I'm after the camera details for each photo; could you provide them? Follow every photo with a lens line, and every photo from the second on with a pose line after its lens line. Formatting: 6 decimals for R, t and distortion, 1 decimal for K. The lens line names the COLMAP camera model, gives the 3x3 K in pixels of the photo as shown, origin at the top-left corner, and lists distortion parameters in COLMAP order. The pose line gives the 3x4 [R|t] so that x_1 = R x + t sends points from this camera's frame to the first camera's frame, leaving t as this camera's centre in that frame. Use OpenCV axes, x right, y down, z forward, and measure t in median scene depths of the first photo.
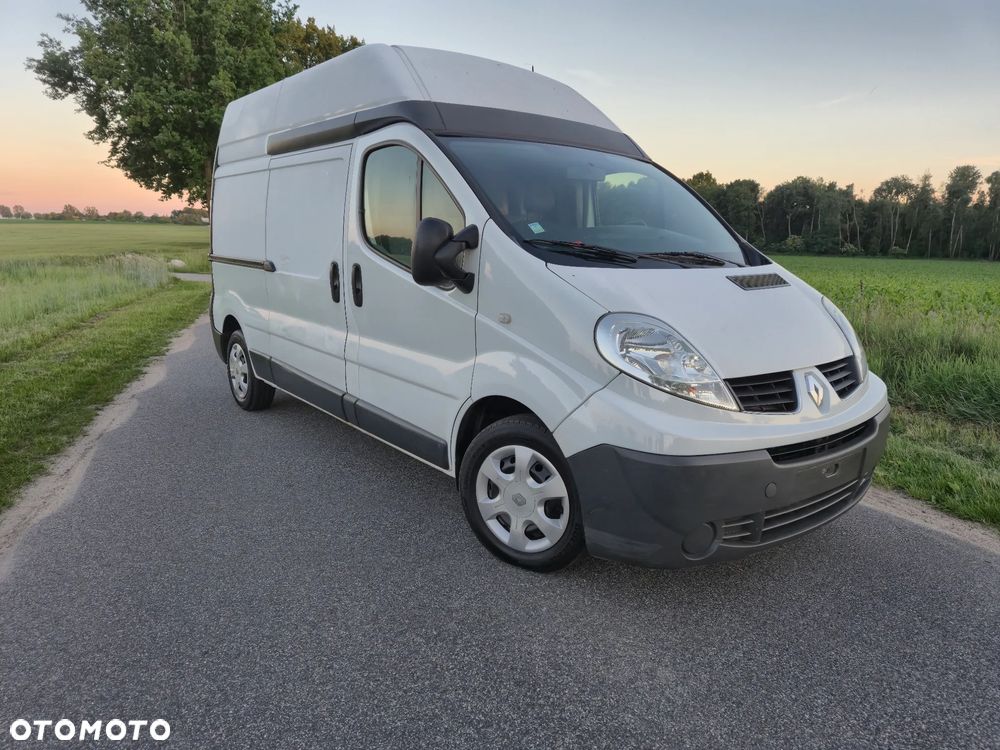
lens RADIAL K [[692.3, 0, 511.3], [0, 692.3, 377.6], [0, 0, 1]] dist [0.062401, -0.060711]
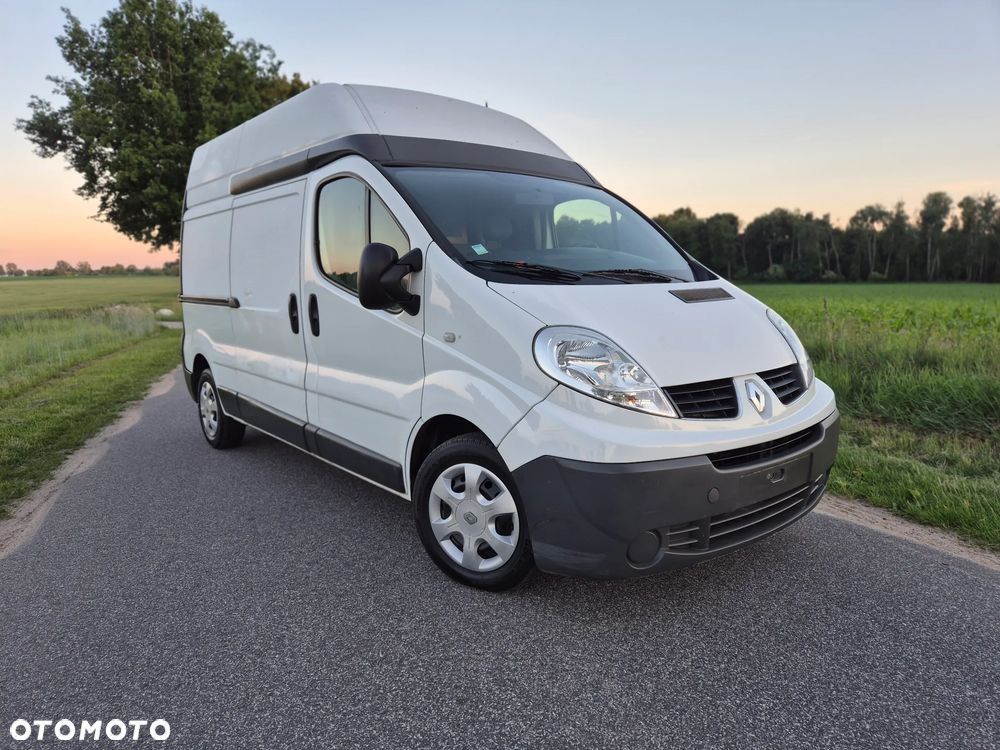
lens RADIAL K [[687.1, 0, 511.7], [0, 687.1, 373.5], [0, 0, 1]] dist [0.070057, -0.067286]
pose [[0.999235, -0.037454, 0.011222, 0.006222], [0.038057, 0.997507, -0.059432, 0.002754], [-0.008968, 0.059814, 0.998169, -0.000273]]
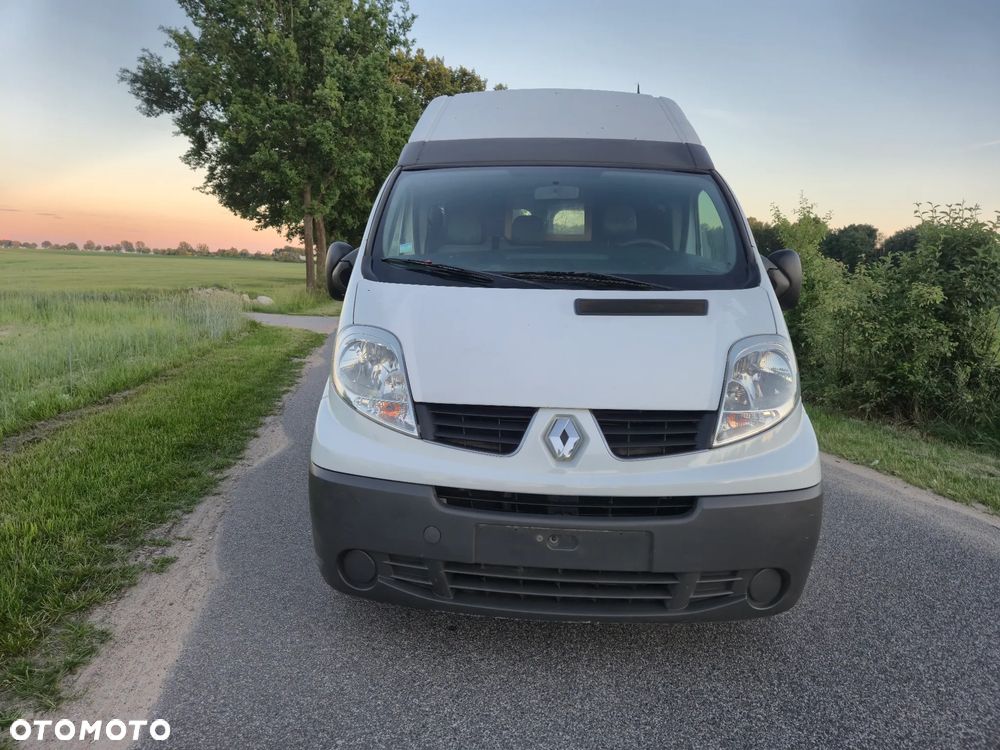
lens RADIAL K [[668.4, 0, 501.3], [0, 668.4, 373.0], [0, 0, 1]] dist [0.065607, -0.061911]
pose [[0.992528, 0.039880, -0.115318, -0.096168], [-0.046799, 0.997223, -0.057927, -0.042031], [0.112687, 0.062891, 0.991638, 0.230956]]
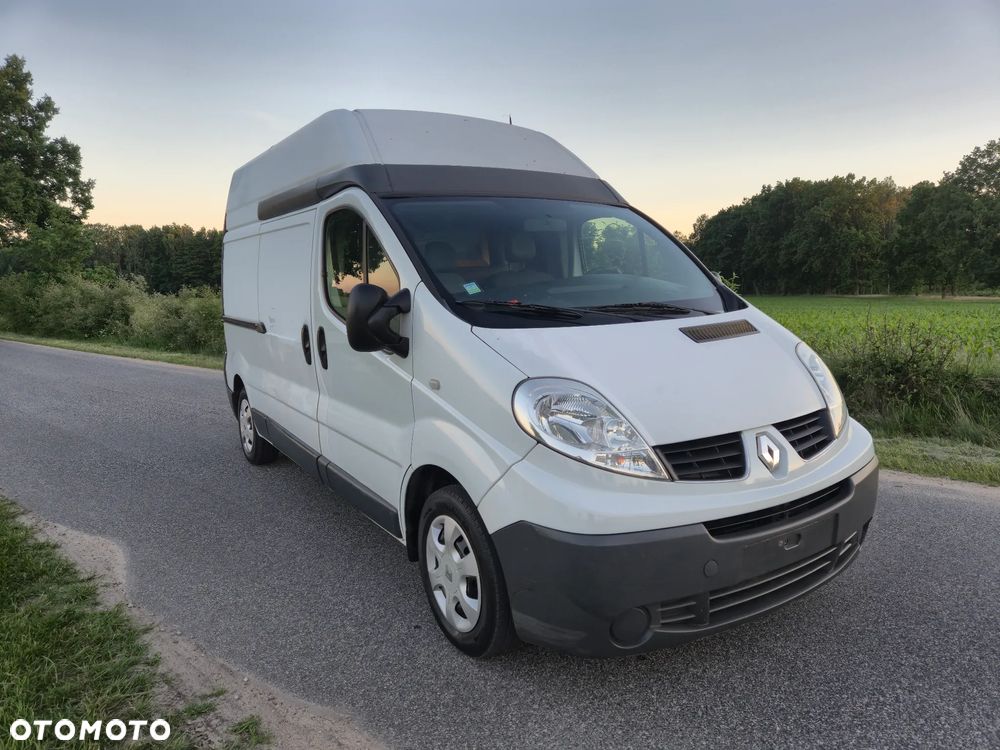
lens RADIAL K [[687.1, 0, 511.7], [0, 687.1, 373.5], [0, 0, 1]] dist [0.070057, -0.067286]
pose [[0.994486, -0.035996, -0.098499, 0.017341], [0.030736, 0.998045, -0.054414, -0.004089], [0.100265, 0.051086, 0.993648, 0.005559]]
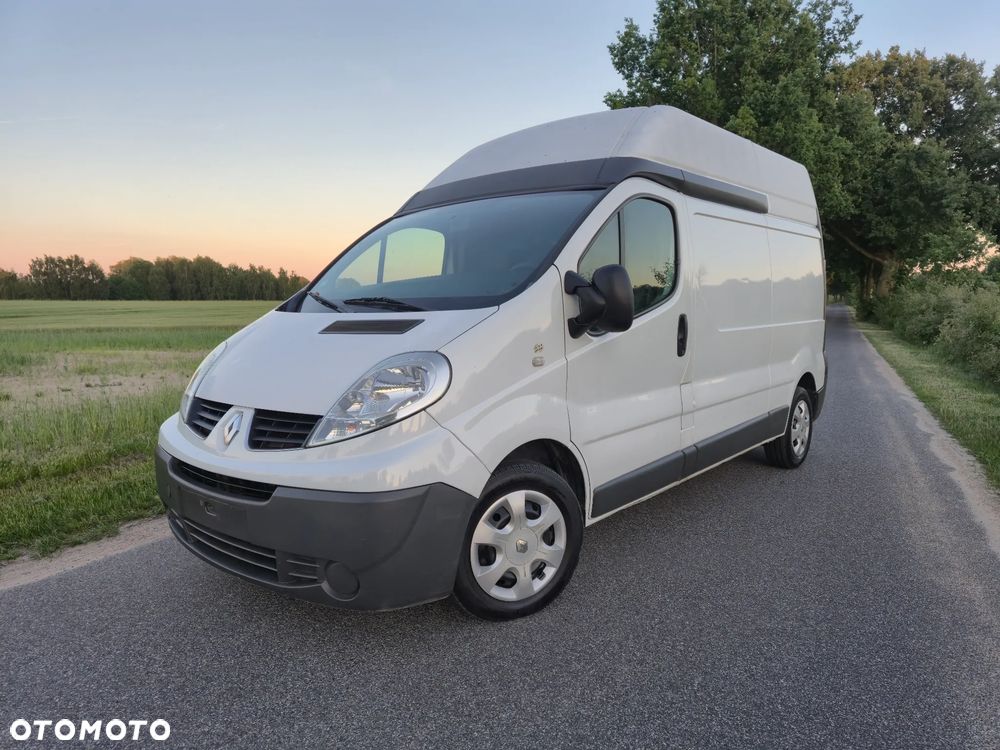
lens RADIAL K [[689.3, 0, 506.8], [0, 689.3, 371.5], [0, 0, 1]] dist [0.068833, -0.067583]
pose [[0.711385, 0.057928, -0.700411, -0.012578], [-0.131799, 0.989912, -0.051993, -0.046811], [0.690334, 0.129301, 0.711843, 0.257529]]
